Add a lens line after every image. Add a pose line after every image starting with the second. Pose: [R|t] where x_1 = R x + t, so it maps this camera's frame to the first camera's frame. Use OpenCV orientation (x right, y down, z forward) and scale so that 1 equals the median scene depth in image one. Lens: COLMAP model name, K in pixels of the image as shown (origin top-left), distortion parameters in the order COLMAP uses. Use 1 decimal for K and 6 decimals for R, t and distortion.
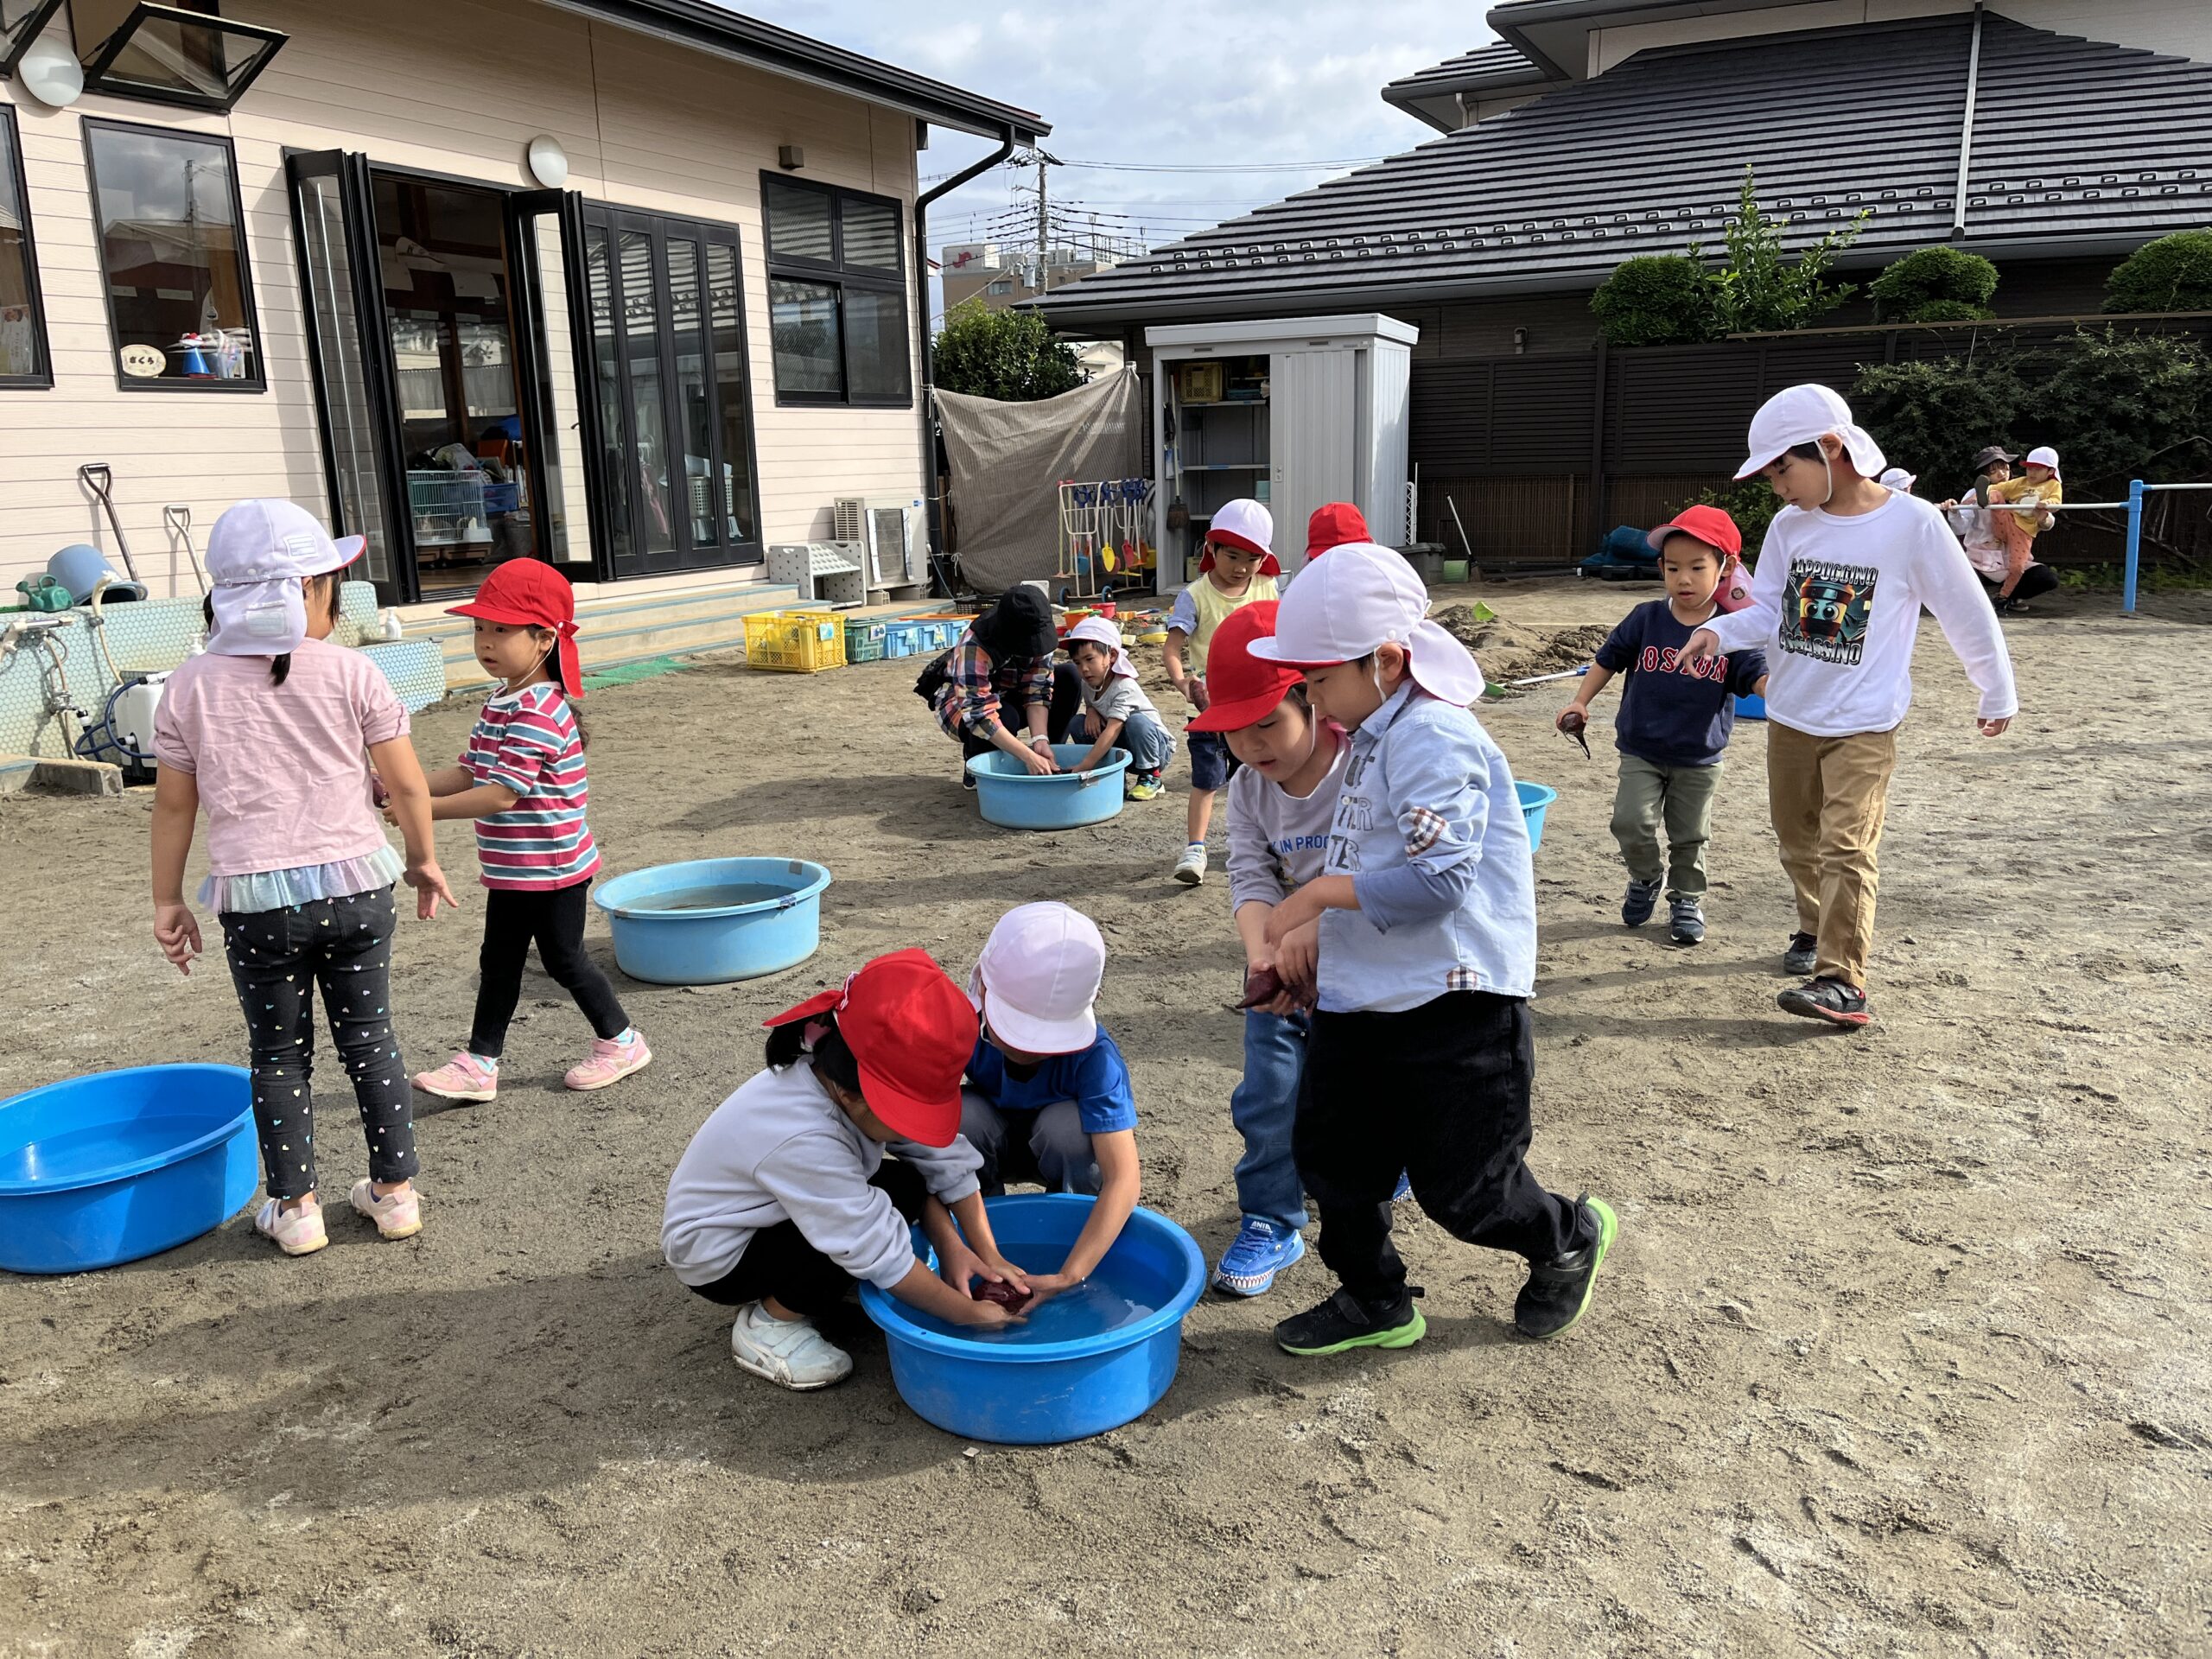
lens RADIAL K [[1668.1, 0, 1106.0], [0, 1668.1, 829.5], [0, 0, 1]] dist [0.095334, -0.142524]
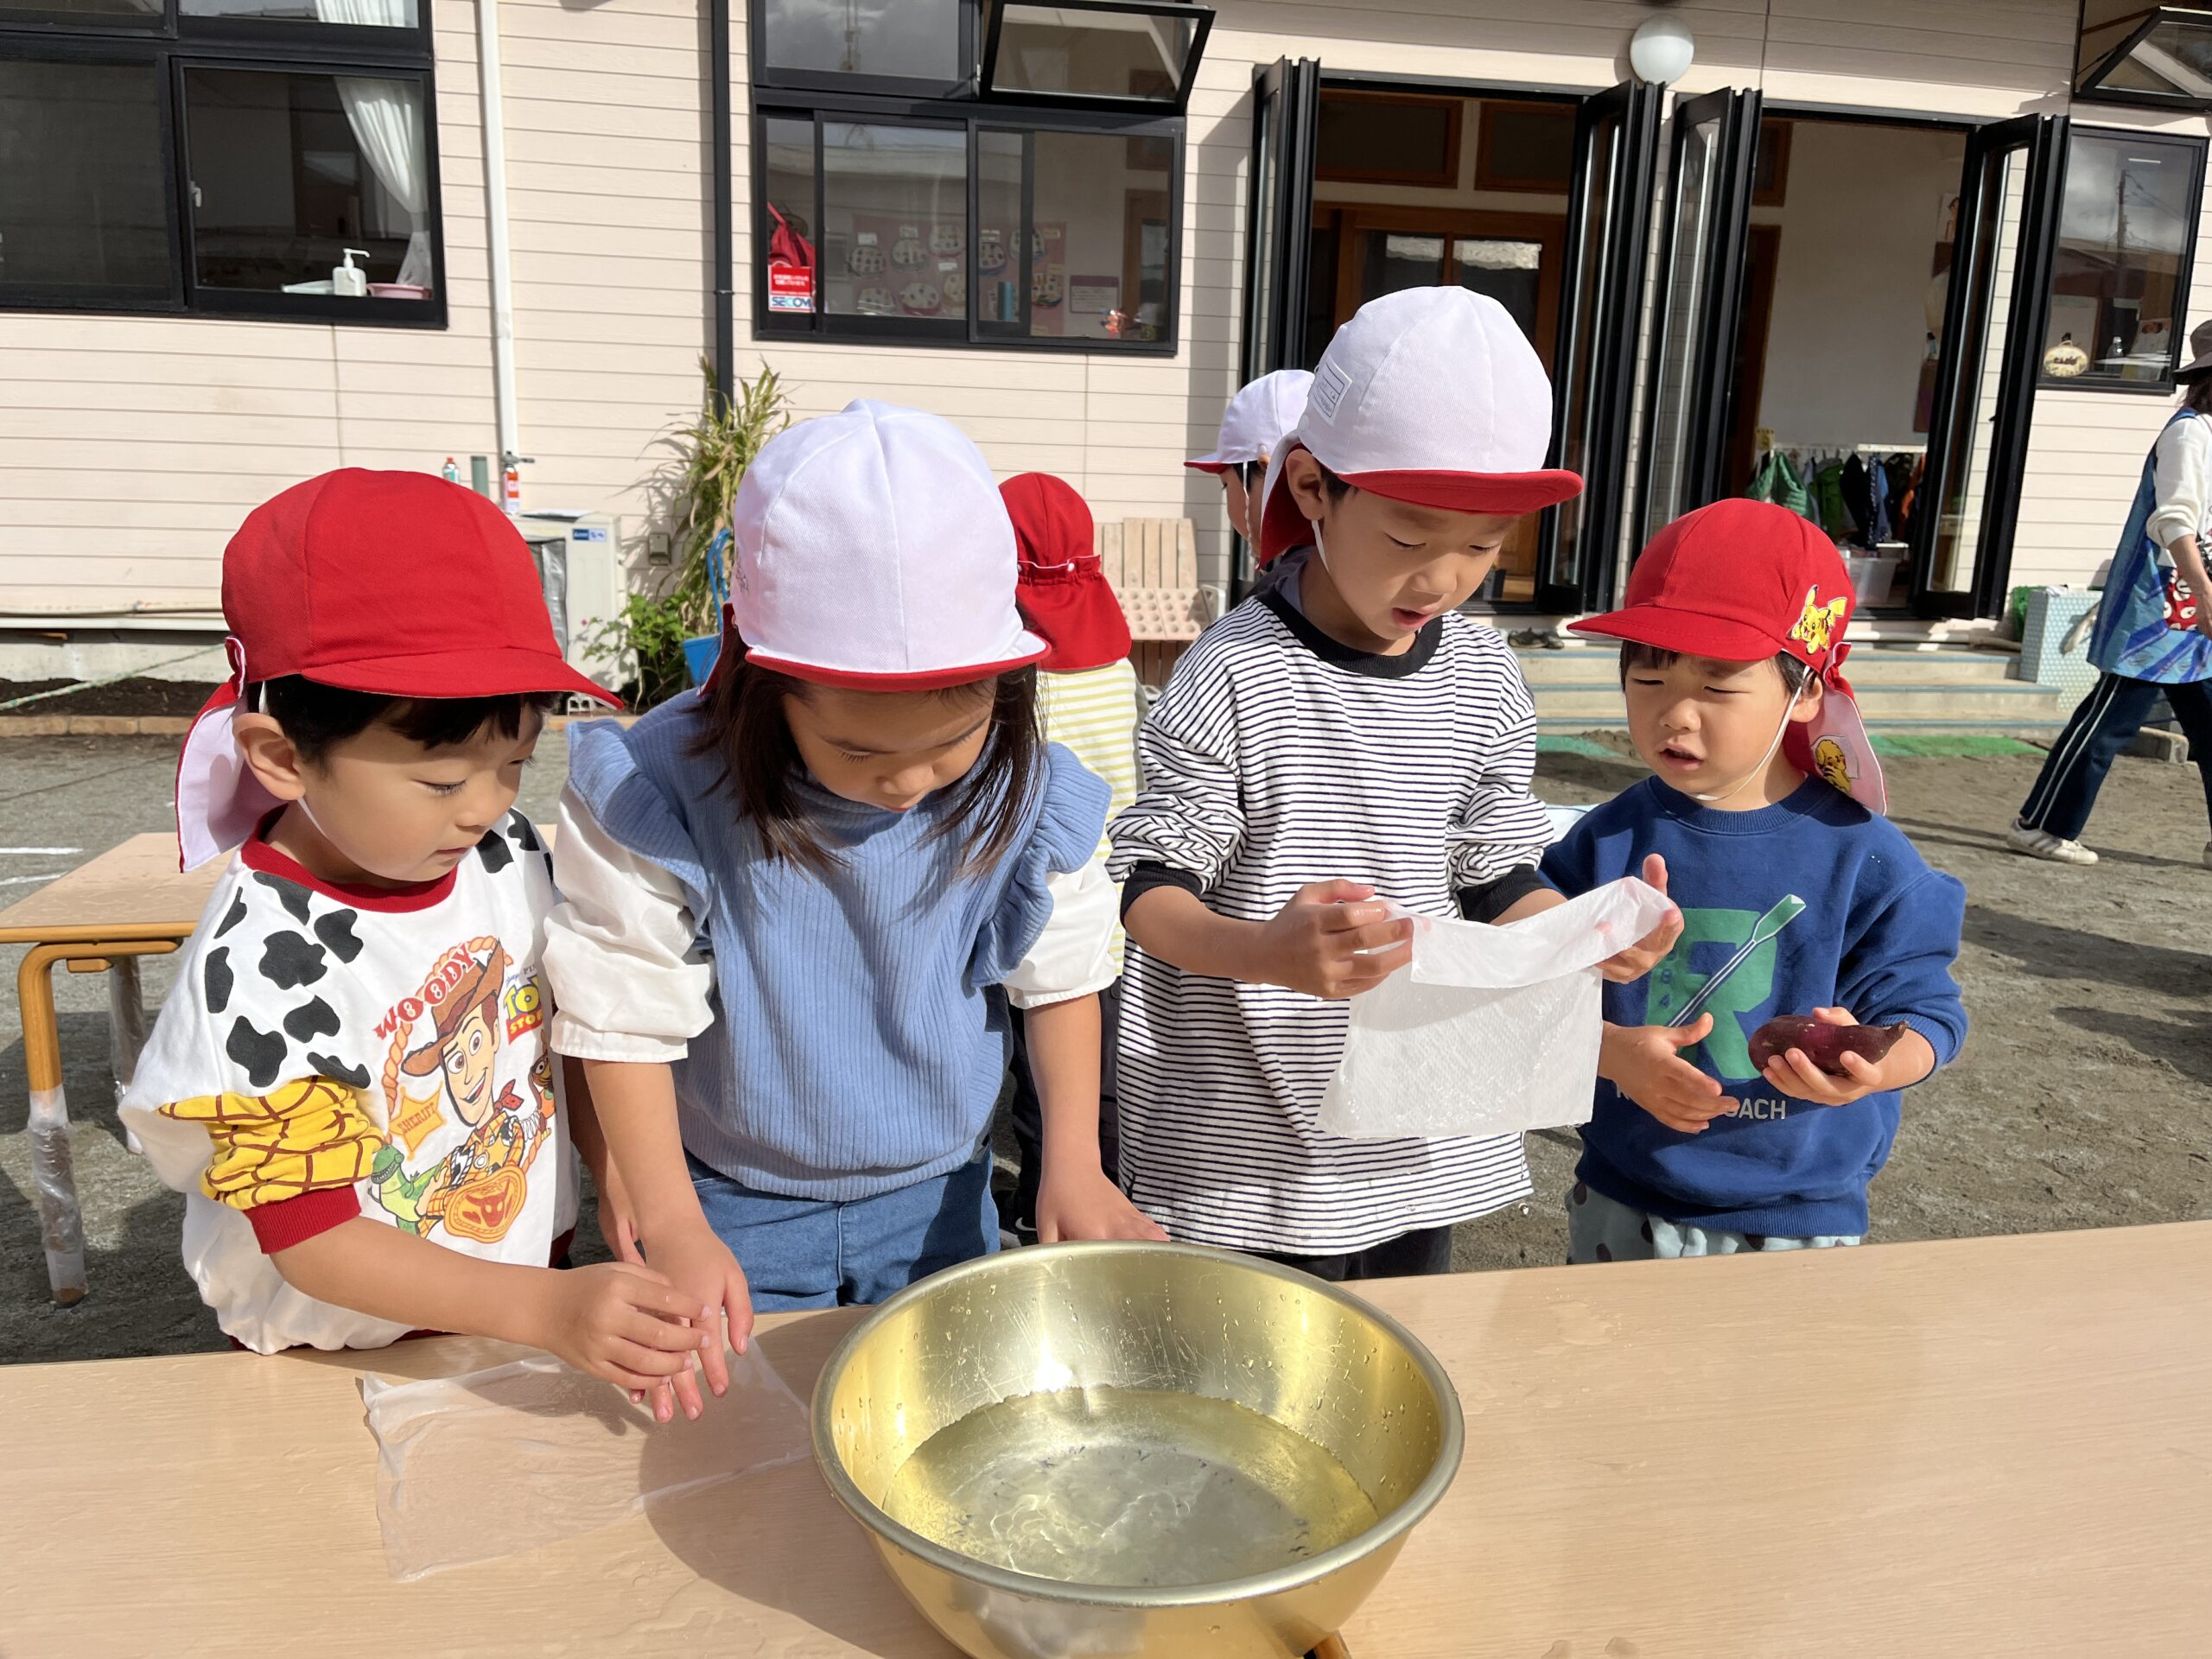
lens RADIAL K [[1668.1, 0, 1106.0], [0, 1668.1, 829.5], [0, 0, 1]] dist [0.095334, -0.142524]
pose [[0.569096, 0.229018, -0.789735, 0.160630], [-0.227688, 0.966766, 0.116280, -0.078249], [0.790119, 0.113639, 0.602327, 0.327213]]
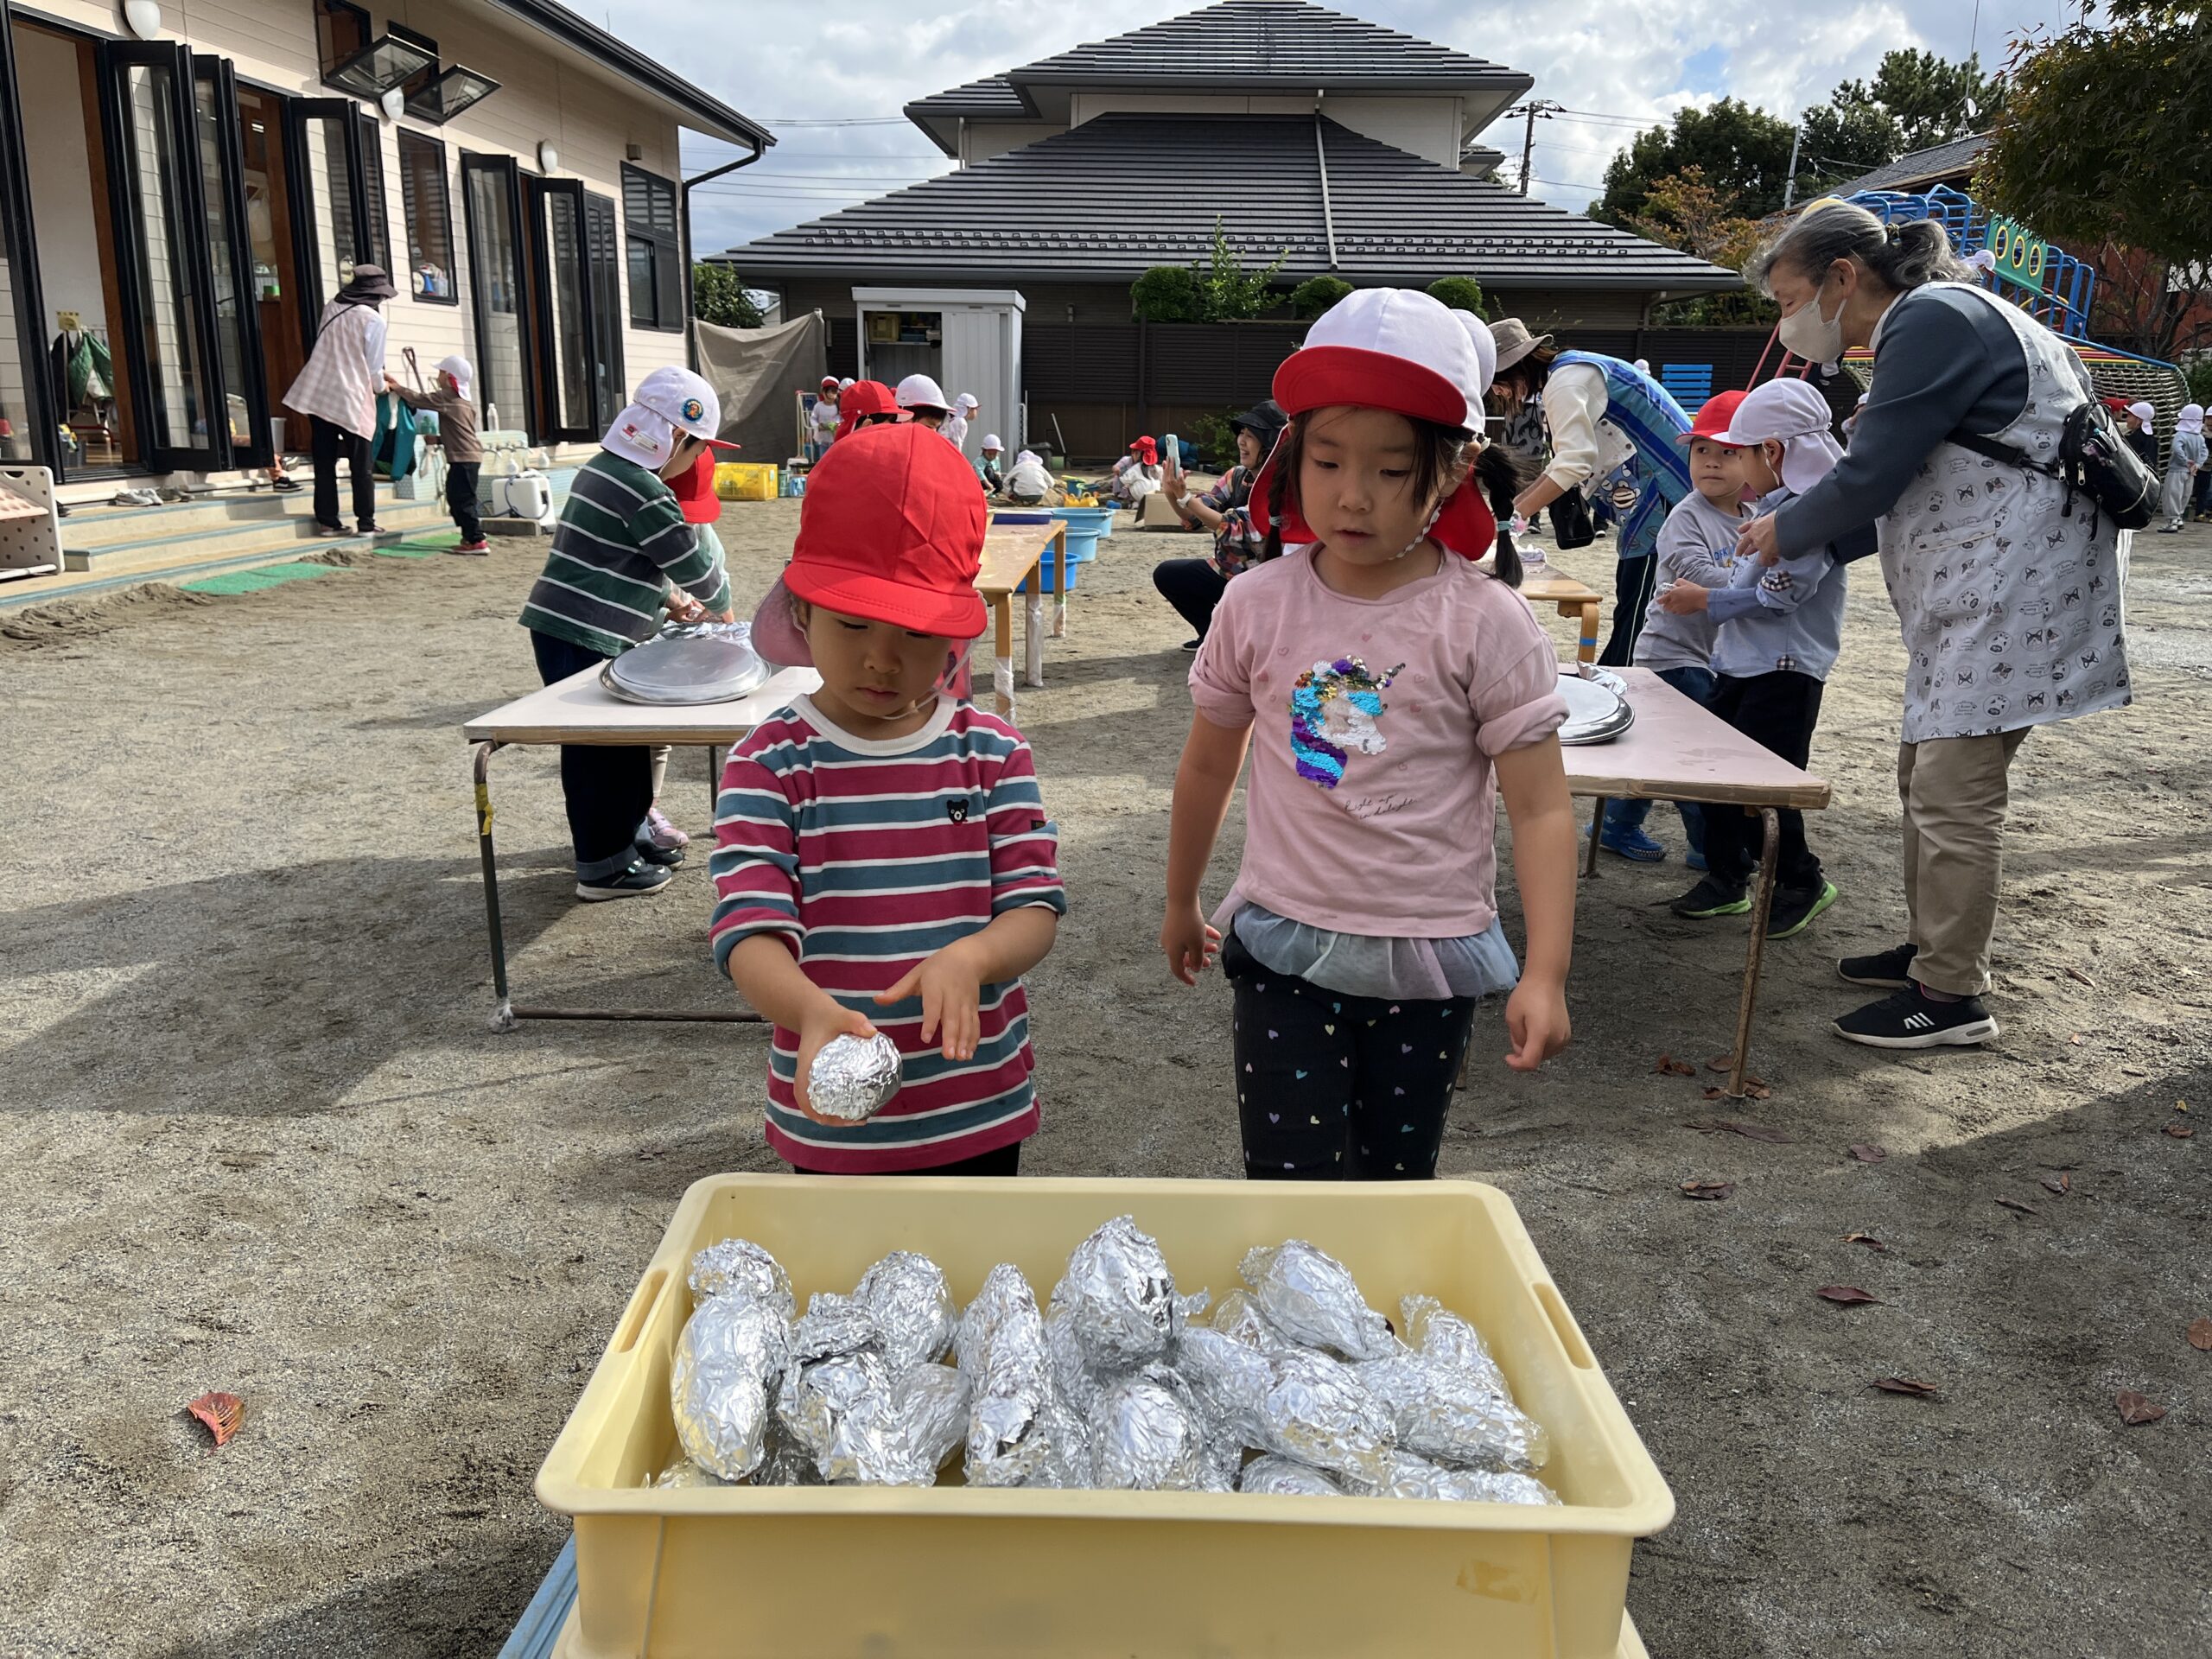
lens RADIAL K [[1668.1, 0, 1106.0], [0, 1668.1, 829.5], [0, 0, 1]] dist [0.095334, -0.142524]
pose [[0.908921, -0.066584, 0.411619, -0.435814], [0.051771, 0.997550, 0.047045, 0.119316], [-0.413743, -0.021450, 0.910141, -0.455141]]
